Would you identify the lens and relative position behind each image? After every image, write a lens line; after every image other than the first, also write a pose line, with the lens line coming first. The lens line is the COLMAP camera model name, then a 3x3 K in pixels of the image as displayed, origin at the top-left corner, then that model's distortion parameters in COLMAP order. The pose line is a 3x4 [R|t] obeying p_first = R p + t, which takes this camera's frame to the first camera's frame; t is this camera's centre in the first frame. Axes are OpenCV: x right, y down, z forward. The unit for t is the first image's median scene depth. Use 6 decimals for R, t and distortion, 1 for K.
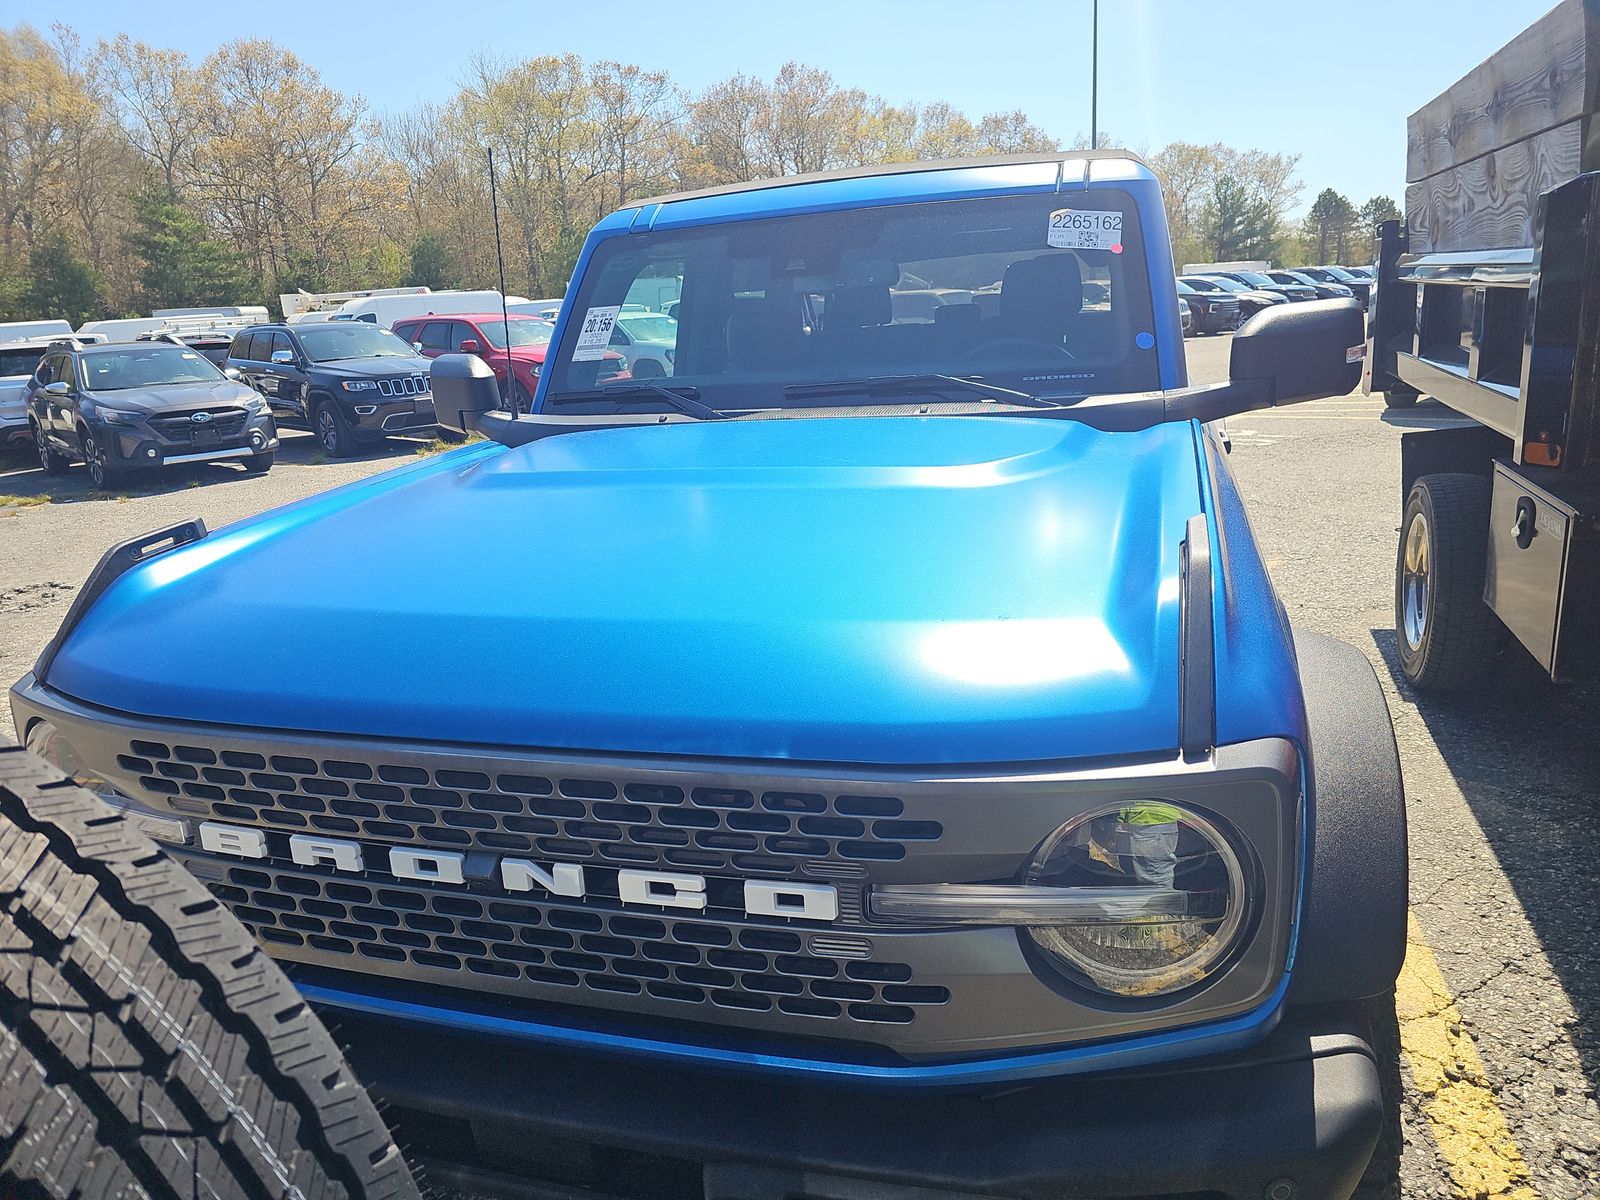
lens RADIAL K [[1054.4, 0, 800.0], [0, 1054.4, 580.1], [0, 0, 1]] dist [0.043934, -0.042428]
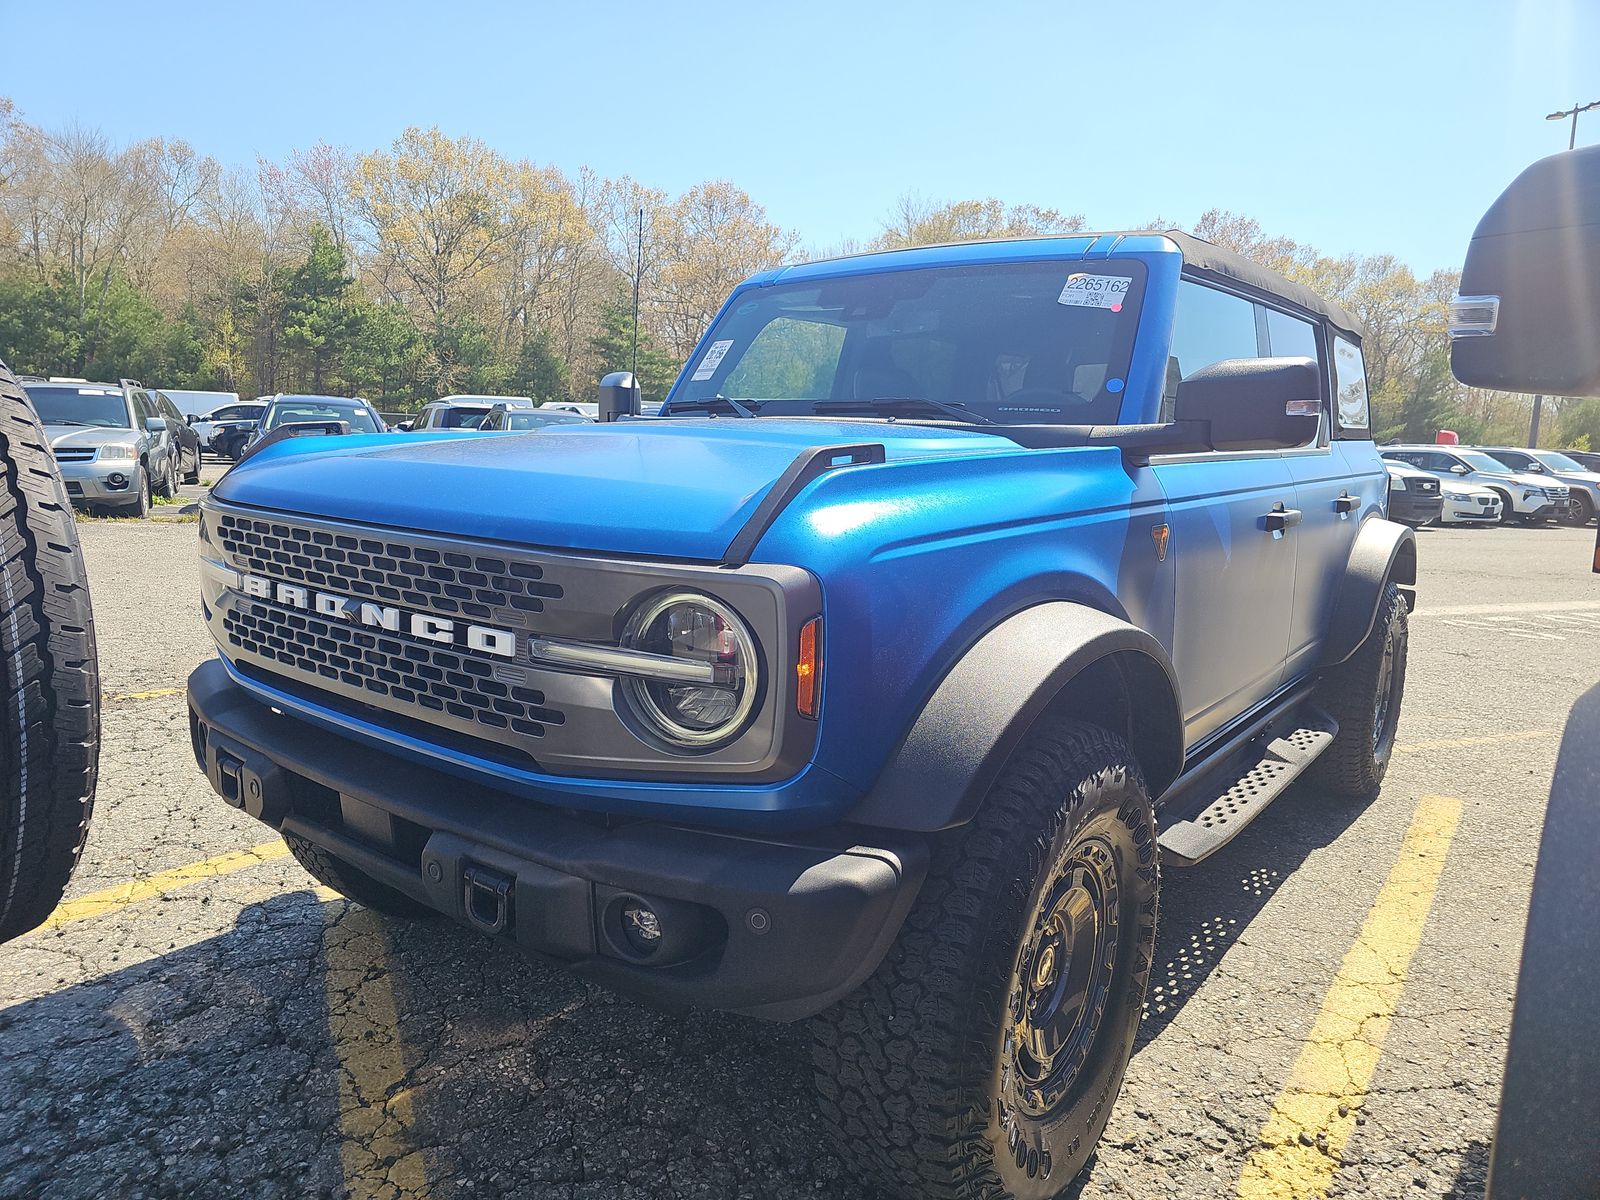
lens RADIAL K [[1056.5, 0, 795.4], [0, 1056.5, 601.0], [0, 0, 1]] dist [0.038487, -0.001566]
pose [[0.929599, 0.149701, -0.336803, 0.354440], [-0.182847, 0.980734, -0.068758, 0.111276], [0.320021, 0.125501, 0.939061, -0.101409]]
